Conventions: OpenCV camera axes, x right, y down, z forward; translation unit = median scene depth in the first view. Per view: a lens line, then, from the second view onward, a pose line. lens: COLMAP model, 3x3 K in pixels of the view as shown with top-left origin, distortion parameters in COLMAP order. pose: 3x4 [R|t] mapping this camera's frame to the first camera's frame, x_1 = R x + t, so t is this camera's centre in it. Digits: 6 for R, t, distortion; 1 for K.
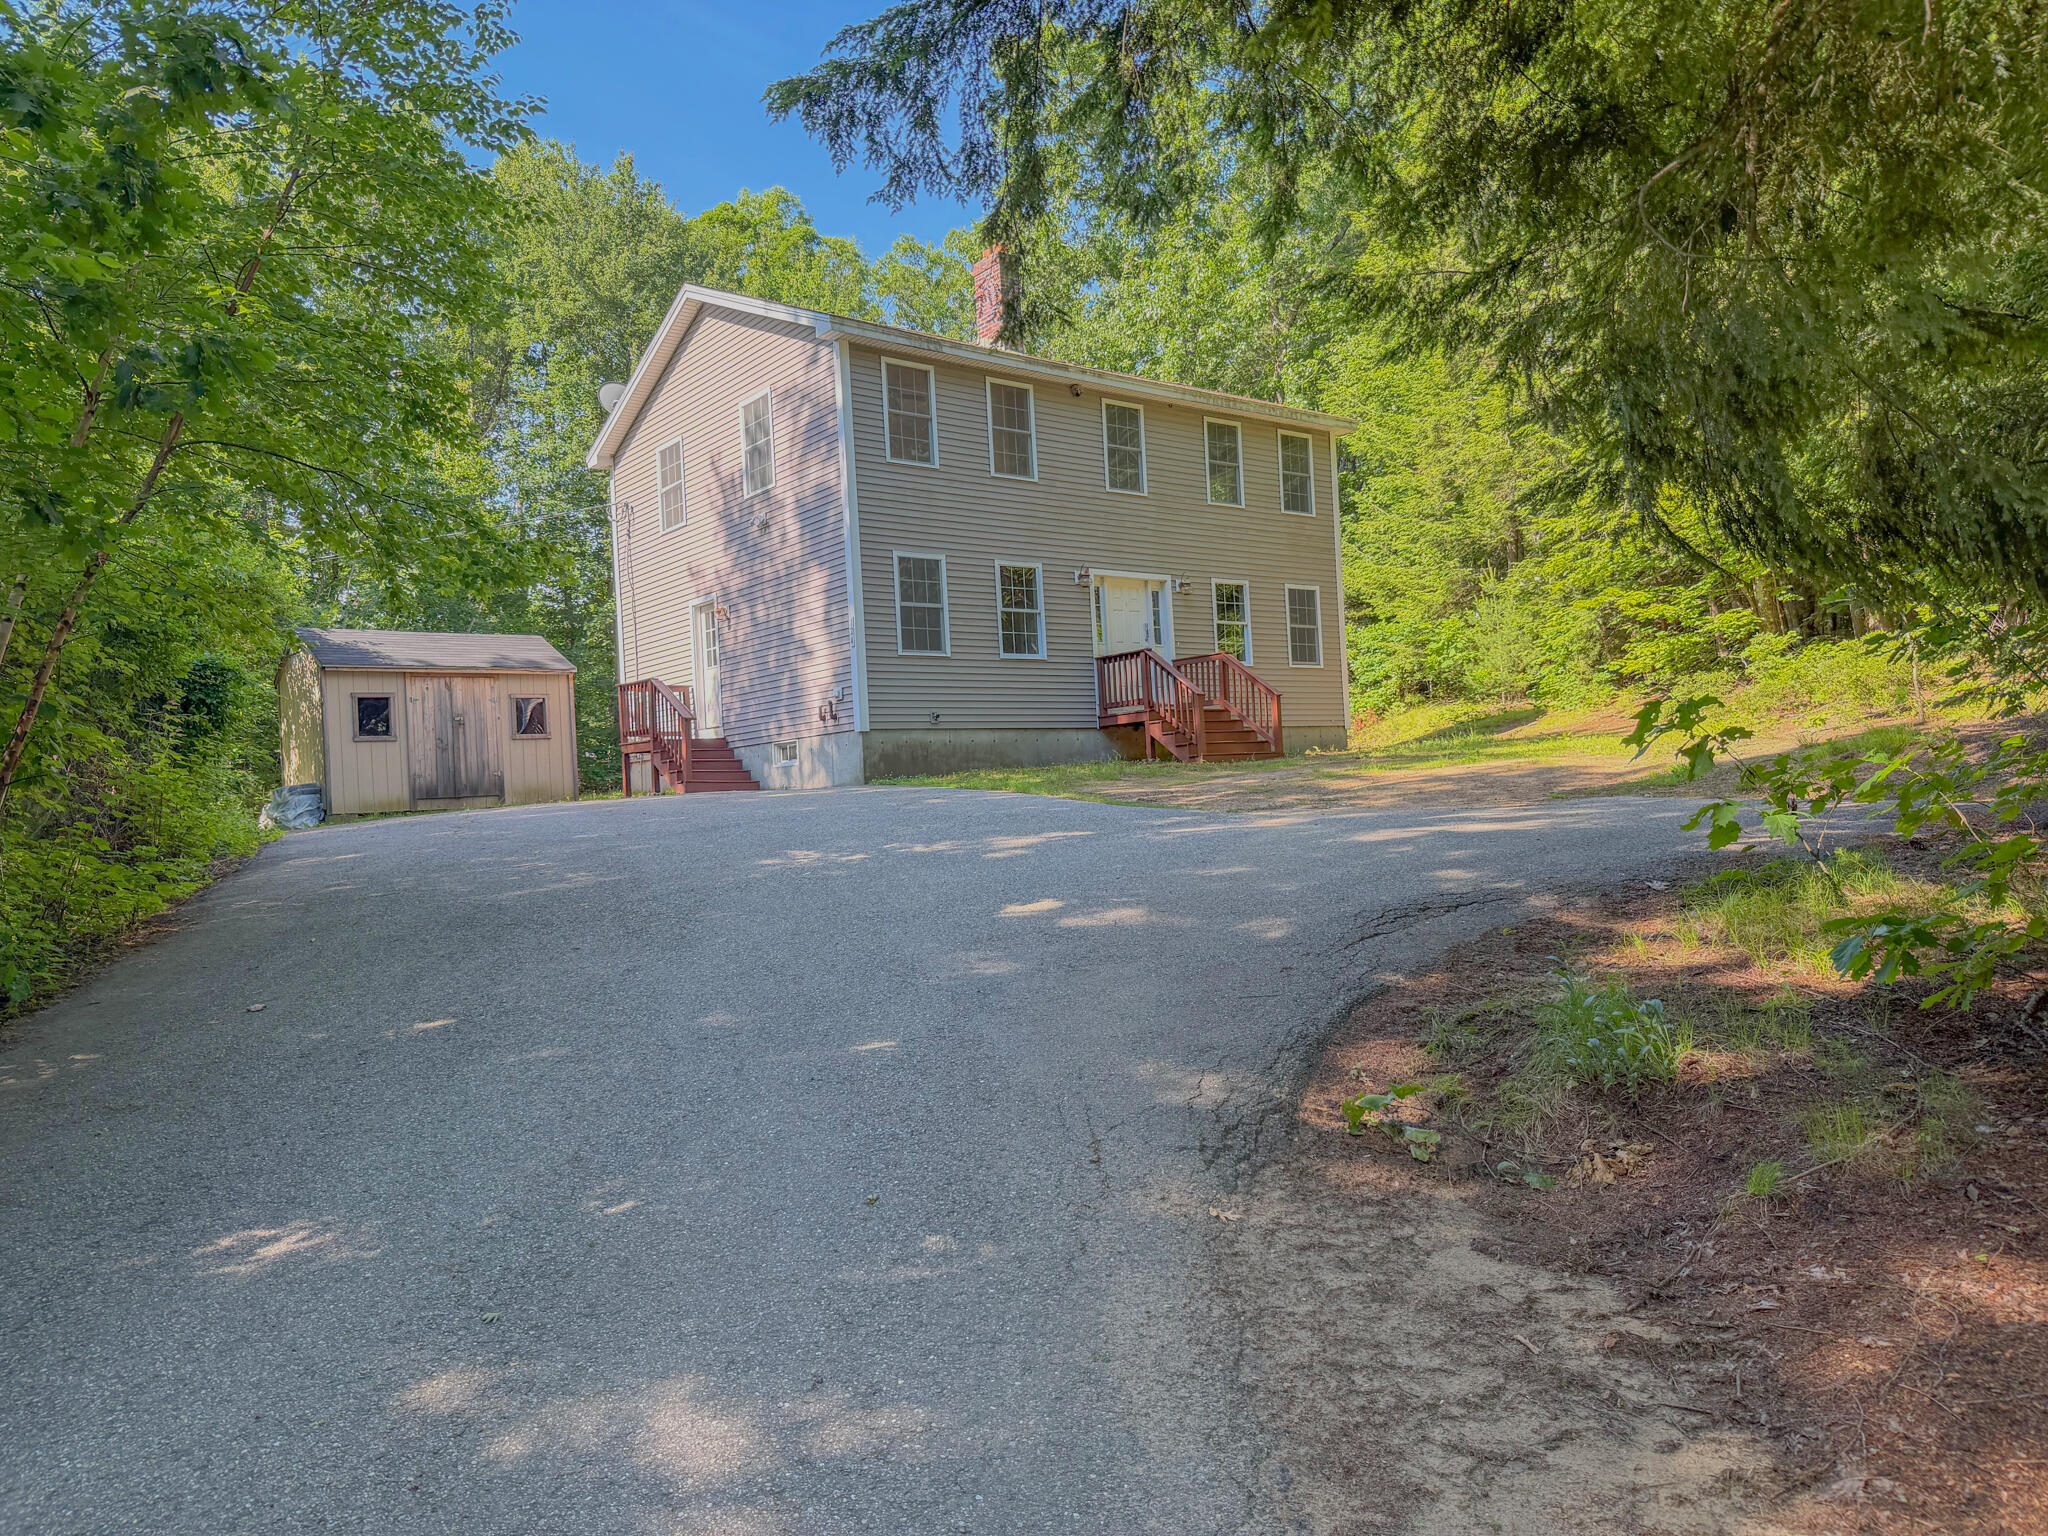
lens RADIAL K [[1427.8, 0, 1026.7], [0, 1427.8, 806.7], [0, 0, 1]] dist [0.076817, -0.197134]
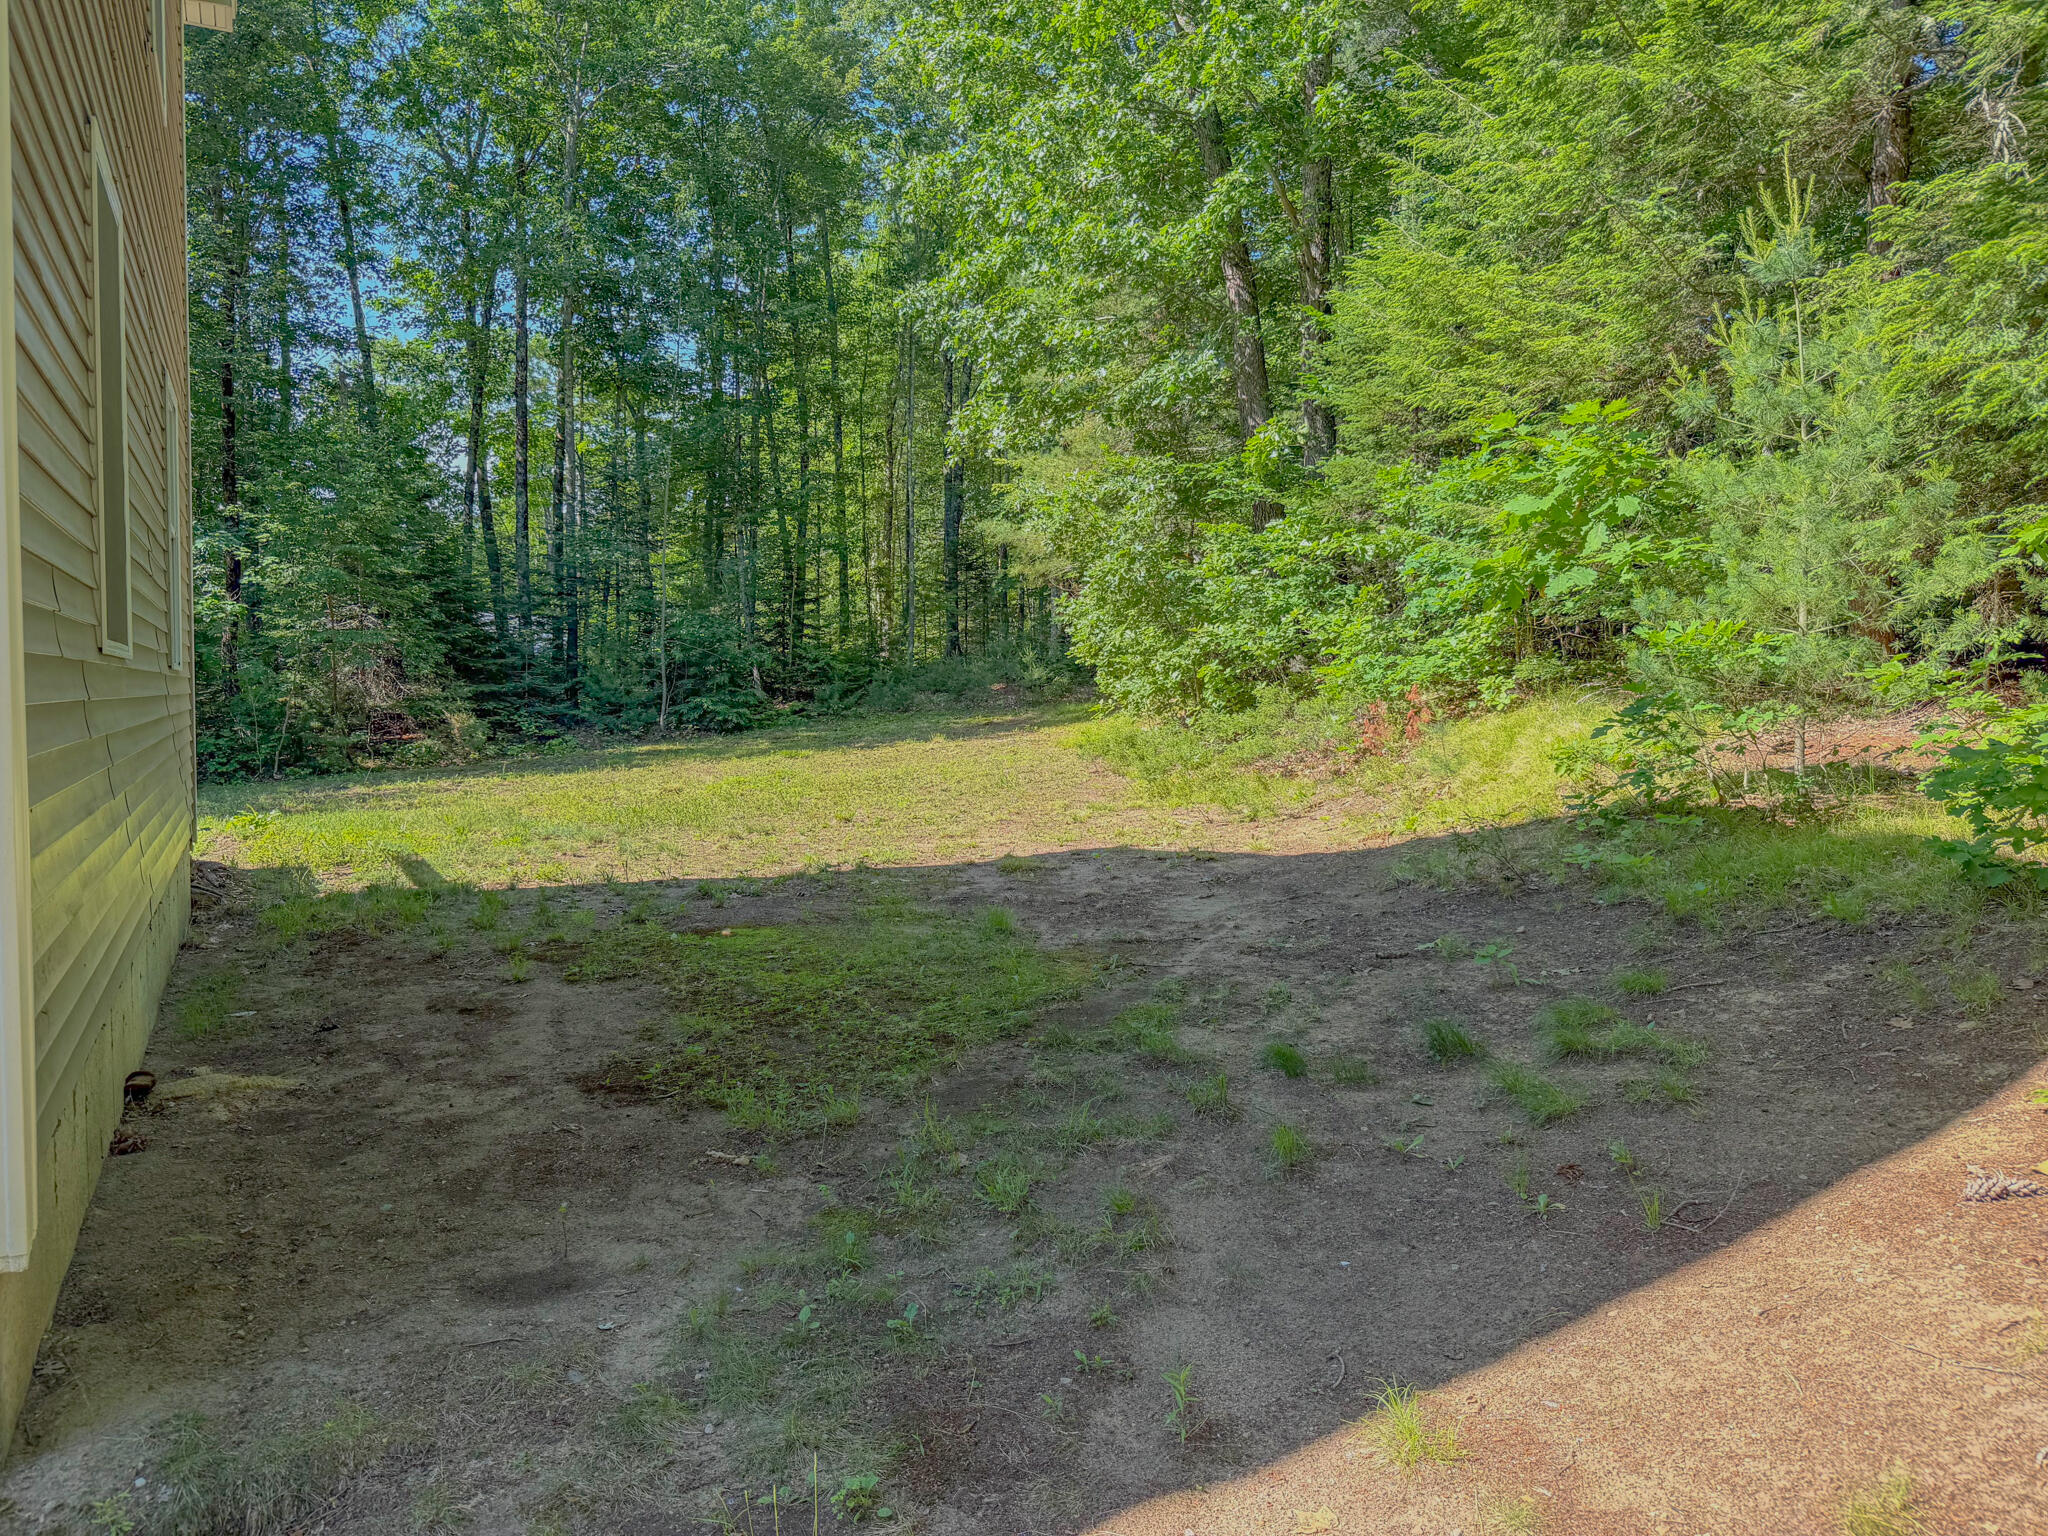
lens RADIAL K [[1427.8, 0, 1026.7], [0, 1427.8, 806.7], [0, 0, 1]] dist [0.076817, -0.197134]
pose [[0.982283, 0.070308, -0.173718, 0.368675], [-0.055696, 0.994597, 0.087606, -0.116104], [0.178938, -0.076378, 0.980891, 1.102378]]
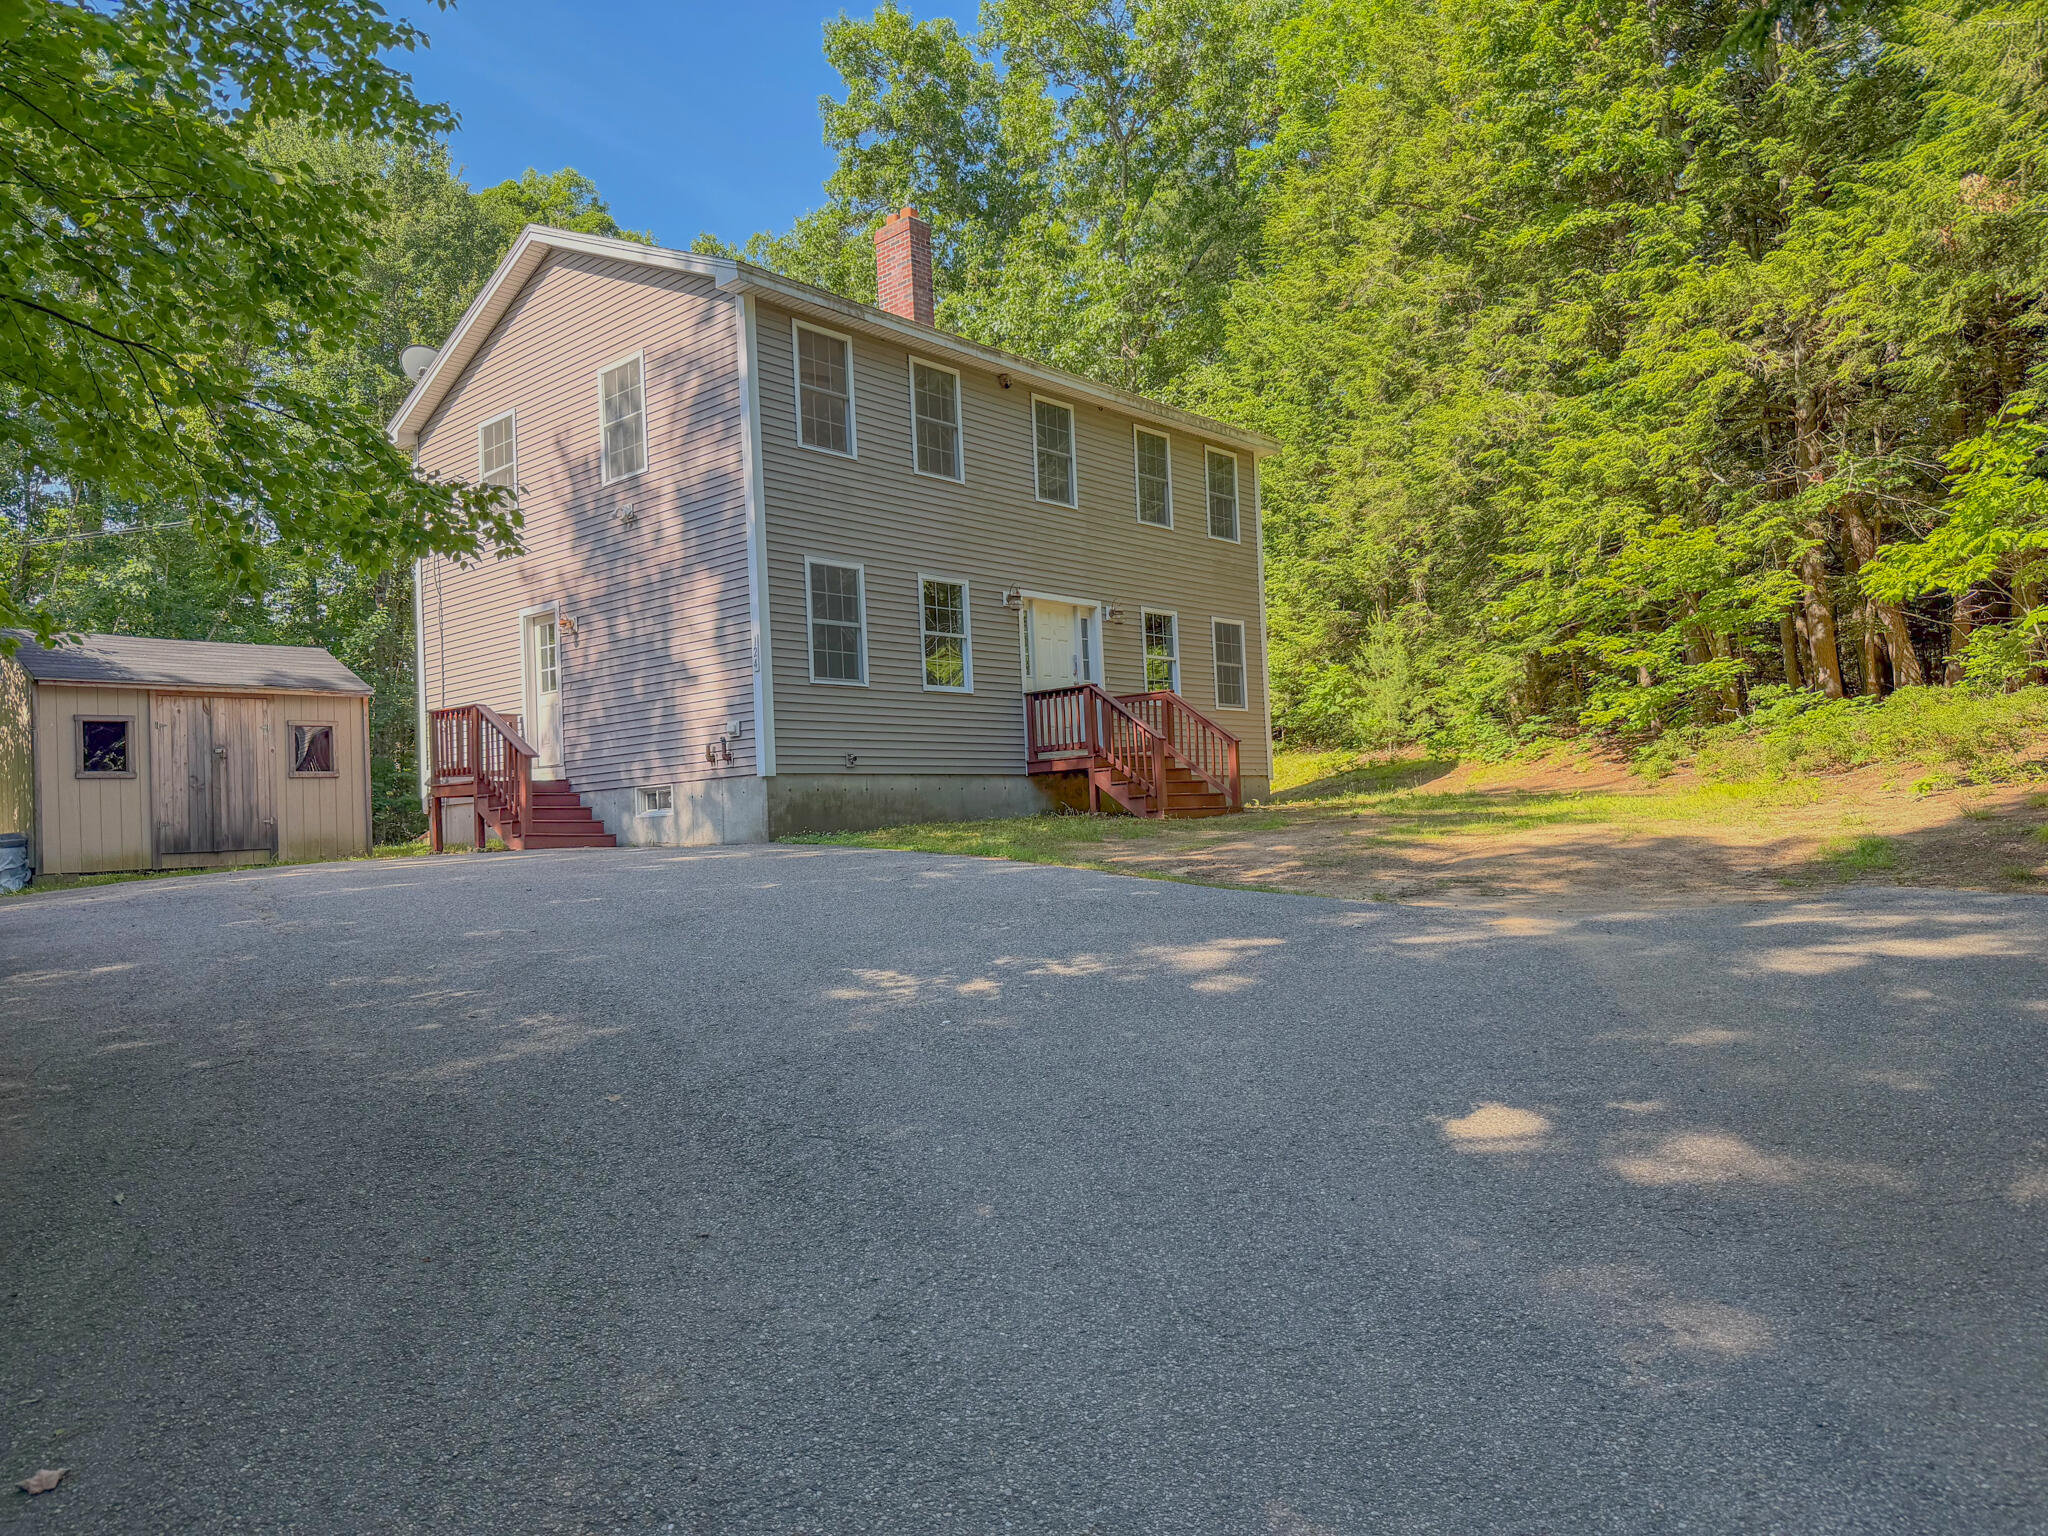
lens RADIAL K [[1427.8, 0, 1026.7], [0, 1427.8, 806.7], [0, 0, 1]] dist [0.076817, -0.197134]
pose [[0.985016, 0.012434, 0.172016, -0.099505], [-0.007887, 0.999602, -0.027093, -0.013564], [-0.172284, 0.025331, 0.984722, 0.164854]]
